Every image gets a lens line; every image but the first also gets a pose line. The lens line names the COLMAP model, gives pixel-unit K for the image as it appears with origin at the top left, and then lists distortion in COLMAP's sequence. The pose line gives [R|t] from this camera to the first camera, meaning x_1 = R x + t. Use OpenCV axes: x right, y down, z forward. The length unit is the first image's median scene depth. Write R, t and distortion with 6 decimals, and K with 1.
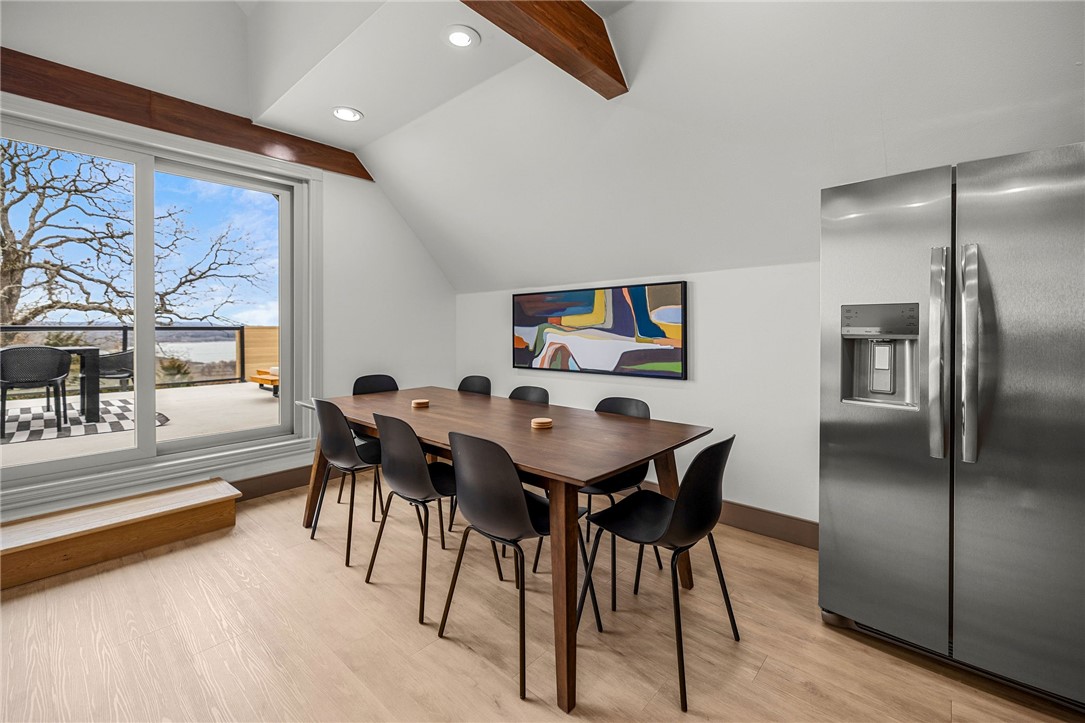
lens RADIAL K [[457.9, 0, 535.9], [0, 457.9, 329.4], [0, 0, 1]] dist [-0.001065, 0.000418]
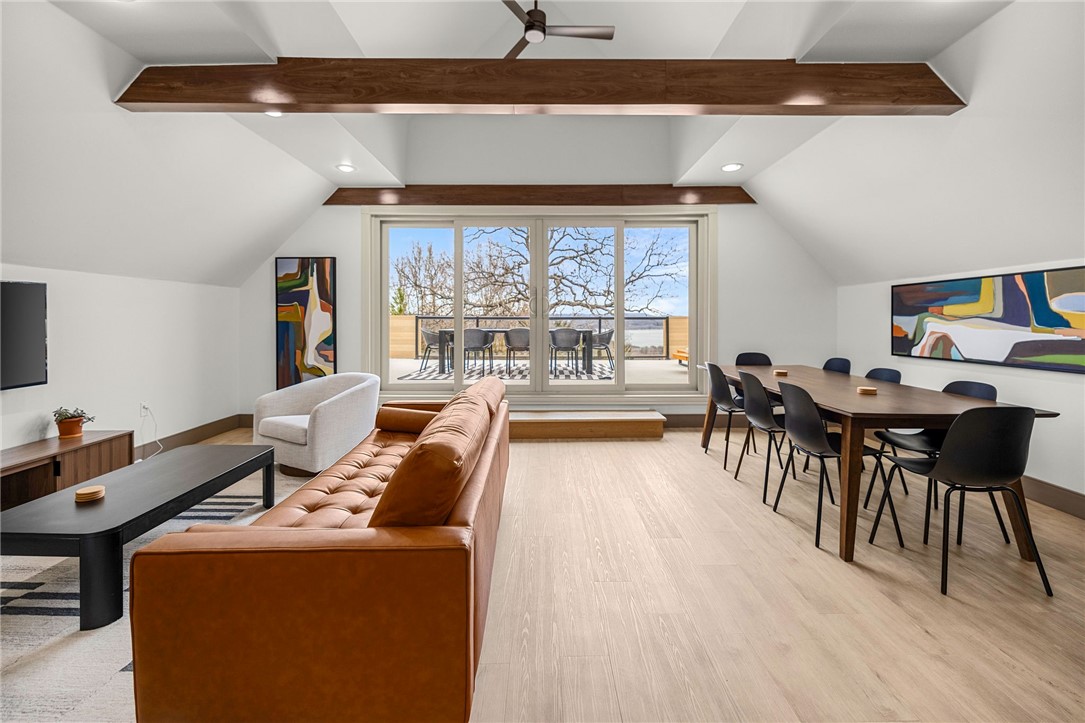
lens RADIAL K [[457.9, 0, 542.0], [0, 457.9, 324.6], [0, 0, 1]] dist [-0.001065, 0.000418]
pose [[0.668248, 0.008475, -0.743890, 0.218532], [0.000491, 0.999930, 0.011833, 0.000631], [0.743938, -0.008272, 0.668197, -0.335608]]
